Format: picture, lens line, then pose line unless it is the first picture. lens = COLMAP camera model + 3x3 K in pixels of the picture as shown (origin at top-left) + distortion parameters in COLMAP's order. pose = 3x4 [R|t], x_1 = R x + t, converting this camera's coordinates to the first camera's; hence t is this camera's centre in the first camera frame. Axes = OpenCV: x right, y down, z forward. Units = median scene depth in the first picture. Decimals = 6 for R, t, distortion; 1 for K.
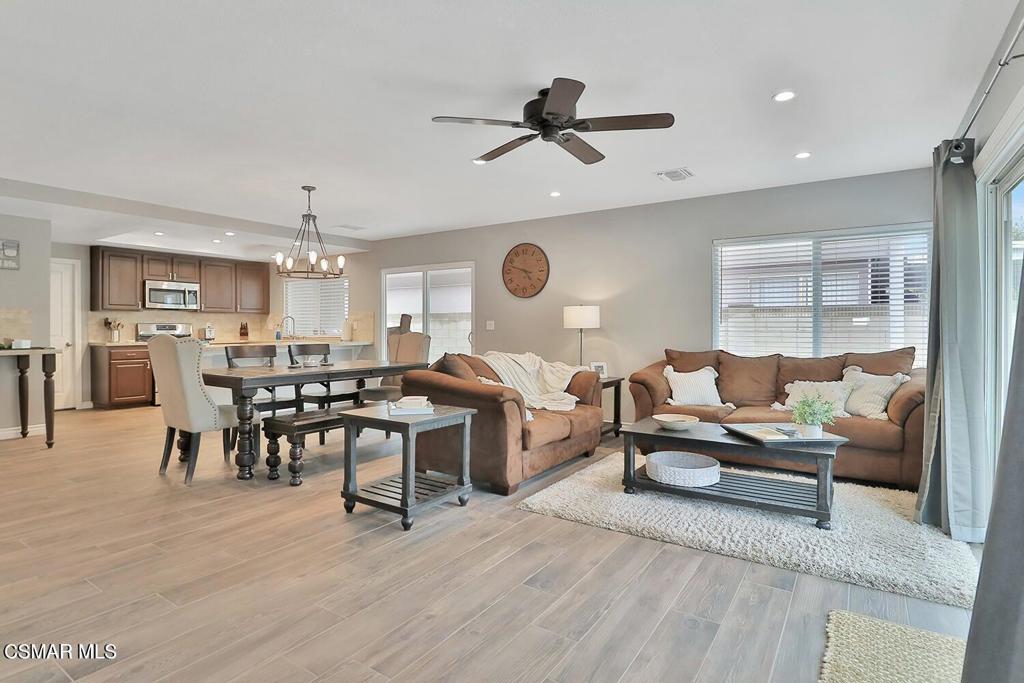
lens RADIAL K [[552.1, 0, 480.9], [0, 552.1, 325.8], [0, 0, 1]] dist [0.003816, -0.010449]
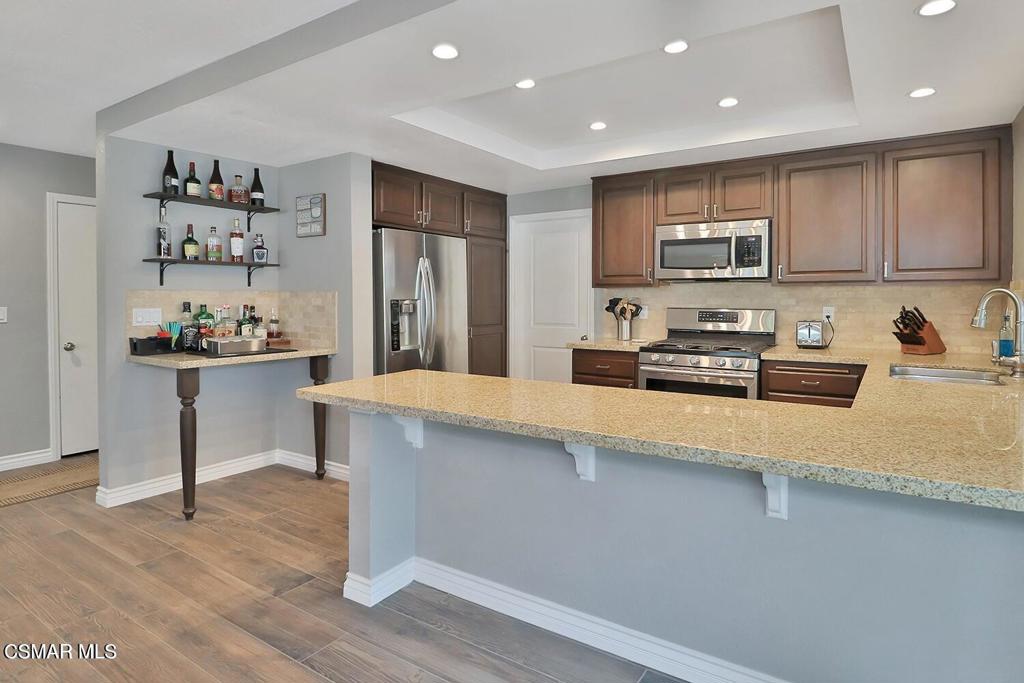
lens RADIAL K [[552.1, 0, 553.4], [0, 552.1, 310.3], [0, 0, 1]] dist [0.003816, -0.010449]
pose [[0.091329, 0.016676, -0.995681, -0.091088], [0.006575, 0.999828, 0.017348, -0.012584], [0.995799, -0.008131, 0.091204, 0.849172]]
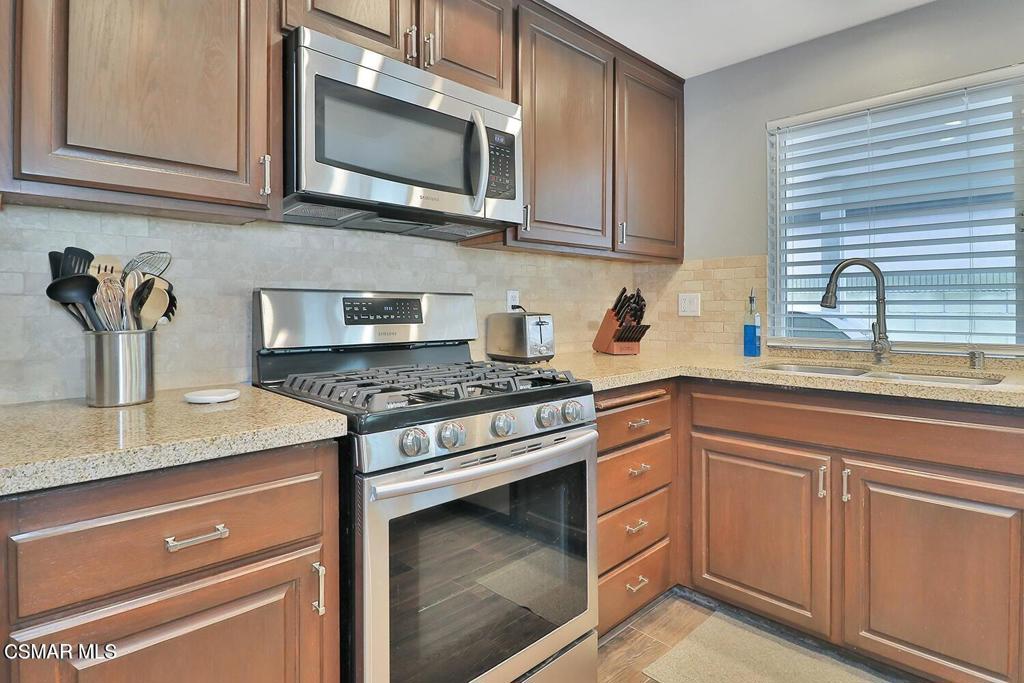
lens RADIAL K [[552.1, 0, 486.2], [0, 552.1, 302.7], [0, 0, 1]] dist [0.003816, -0.010449]
pose [[0.982546, -0.001702, -0.186013, -0.517755], [0.001979, 0.999997, 0.001302, 0.000350], [0.186010, -0.001648, 0.982547, 0.842187]]
